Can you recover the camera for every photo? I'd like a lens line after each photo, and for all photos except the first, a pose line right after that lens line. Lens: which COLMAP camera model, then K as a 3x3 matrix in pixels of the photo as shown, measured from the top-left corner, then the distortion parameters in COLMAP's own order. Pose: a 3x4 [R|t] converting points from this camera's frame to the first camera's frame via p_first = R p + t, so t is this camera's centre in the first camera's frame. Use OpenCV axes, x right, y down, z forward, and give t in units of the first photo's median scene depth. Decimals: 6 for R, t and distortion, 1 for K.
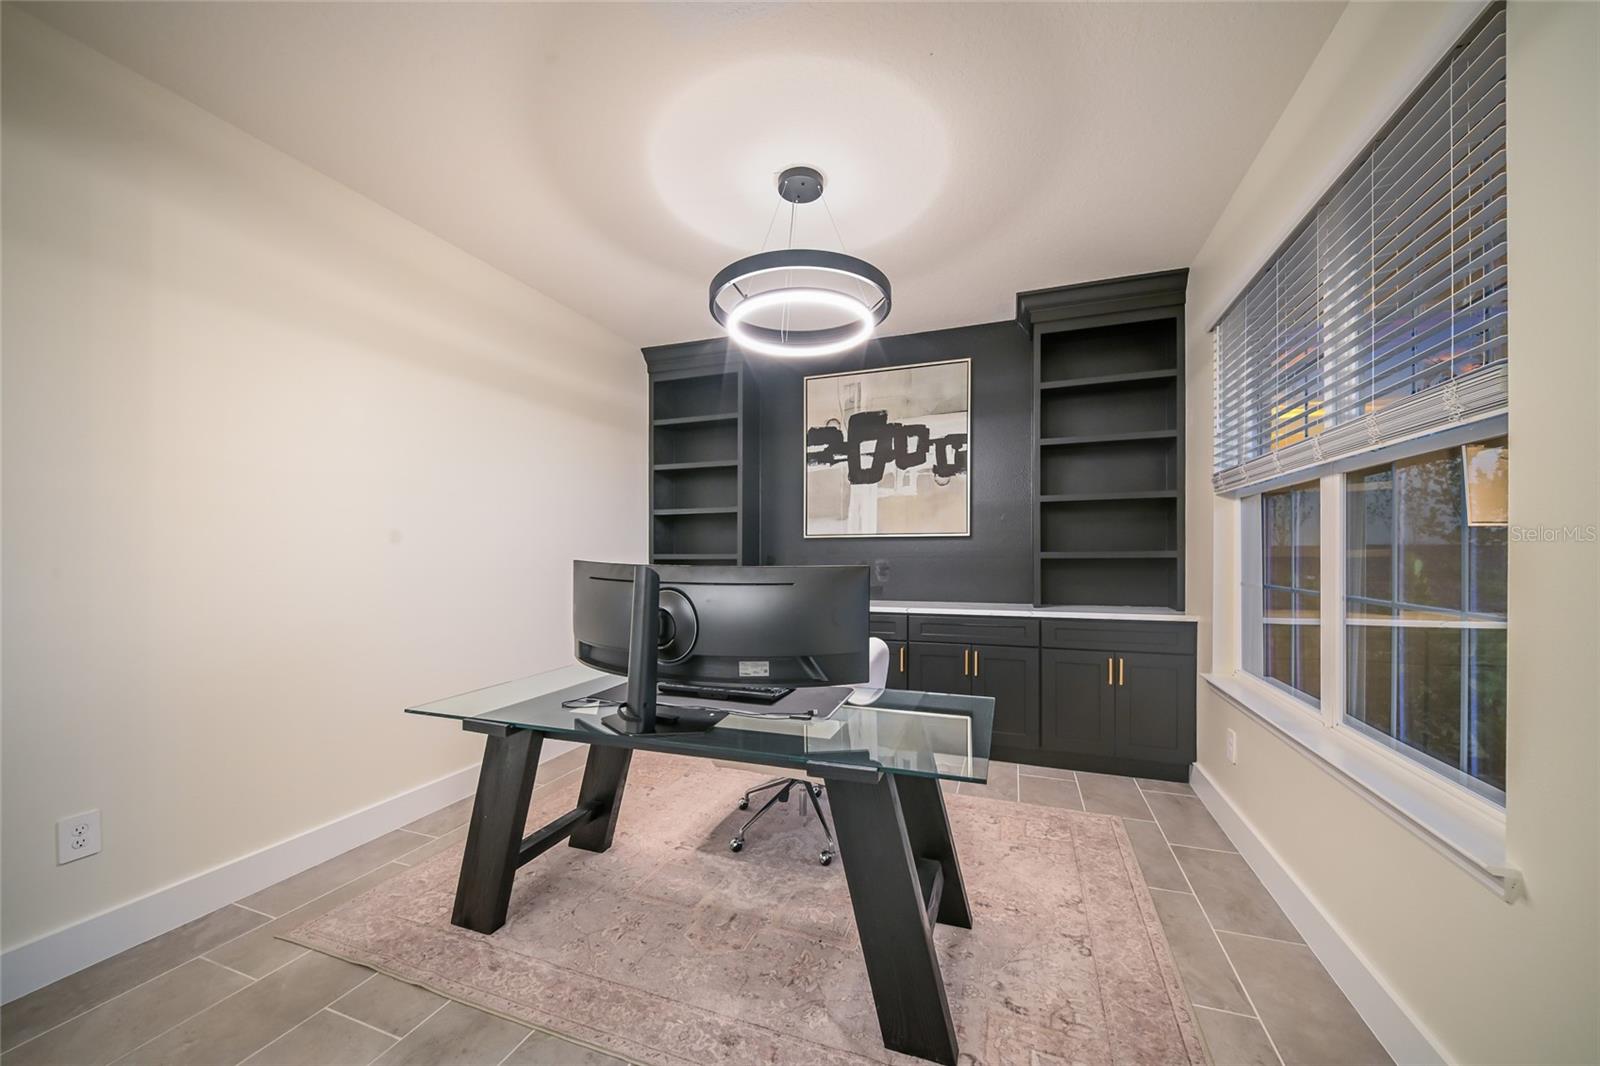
lens RADIAL K [[570.9, 0, 801.8], [0, 570.9, 545.1], [0, 0, 1]] dist [-0.004178, -0.002221]
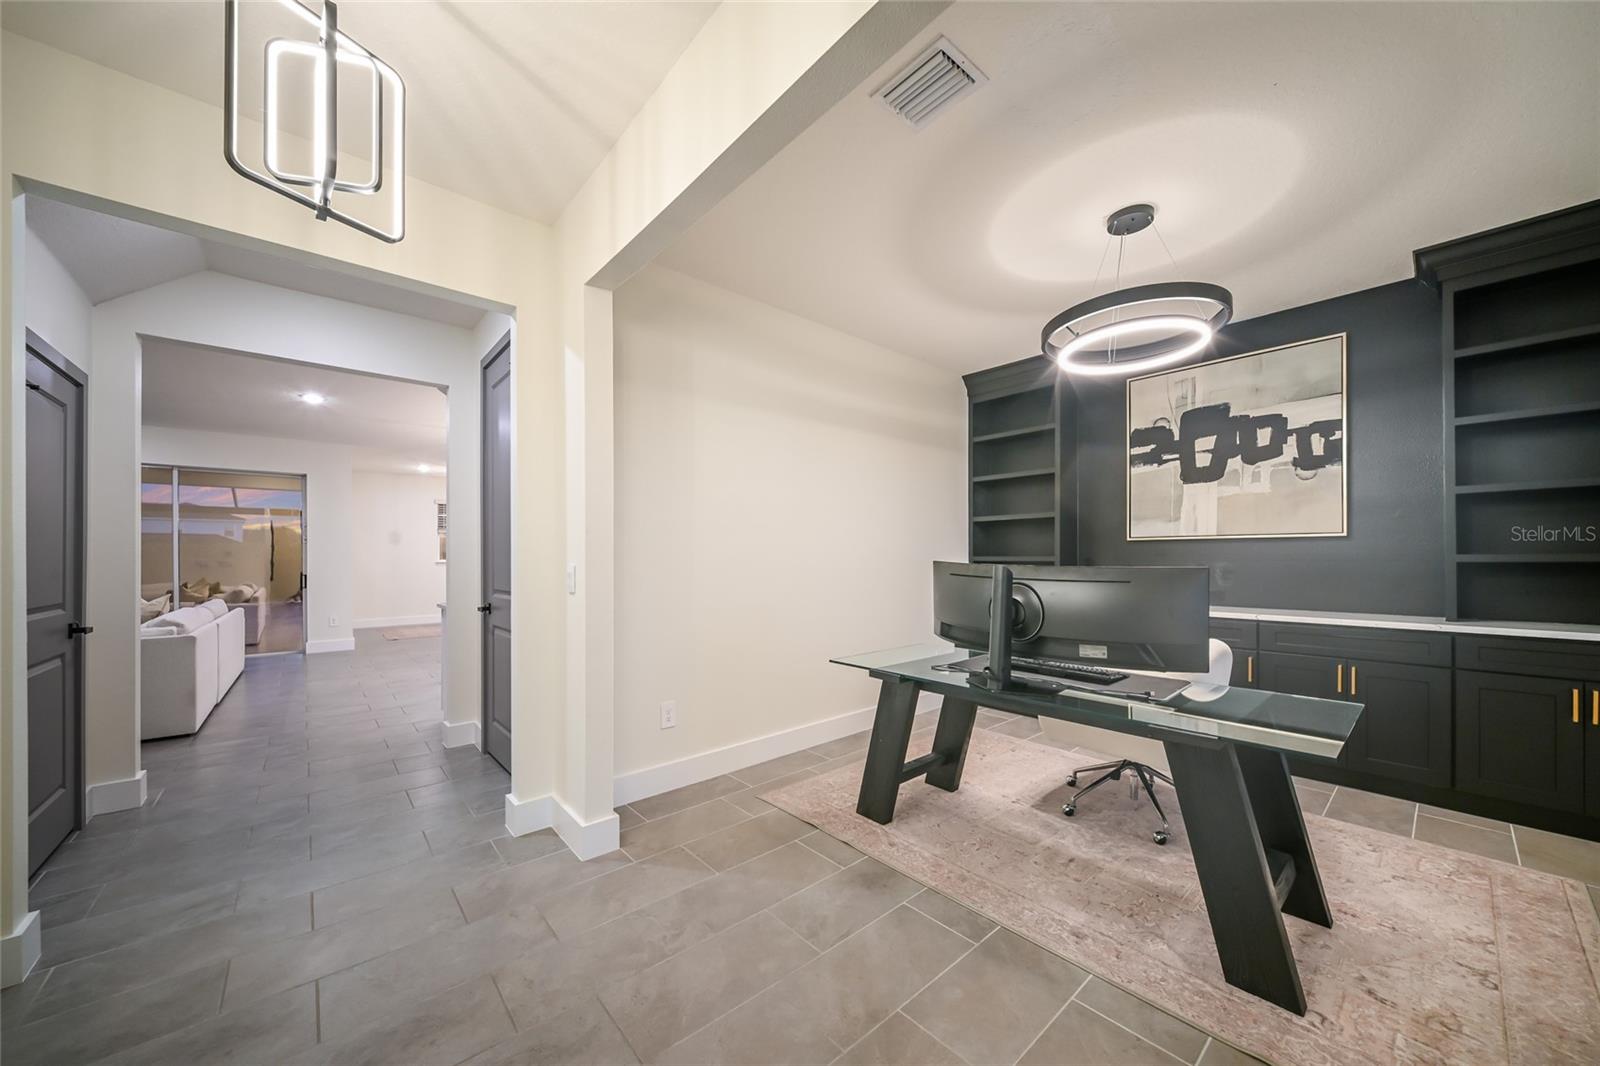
lens RADIAL K [[570.9, 0, 801.9], [0, 570.9, 551.0], [0, 0, 1]] dist [-0.004178, -0.002221]
pose [[0.878380, -0.004252, -0.477943, -0.037534], [0.006087, 0.999979, 0.002289, -0.000927], [0.477924, -0.004920, 0.878388, -0.275341]]
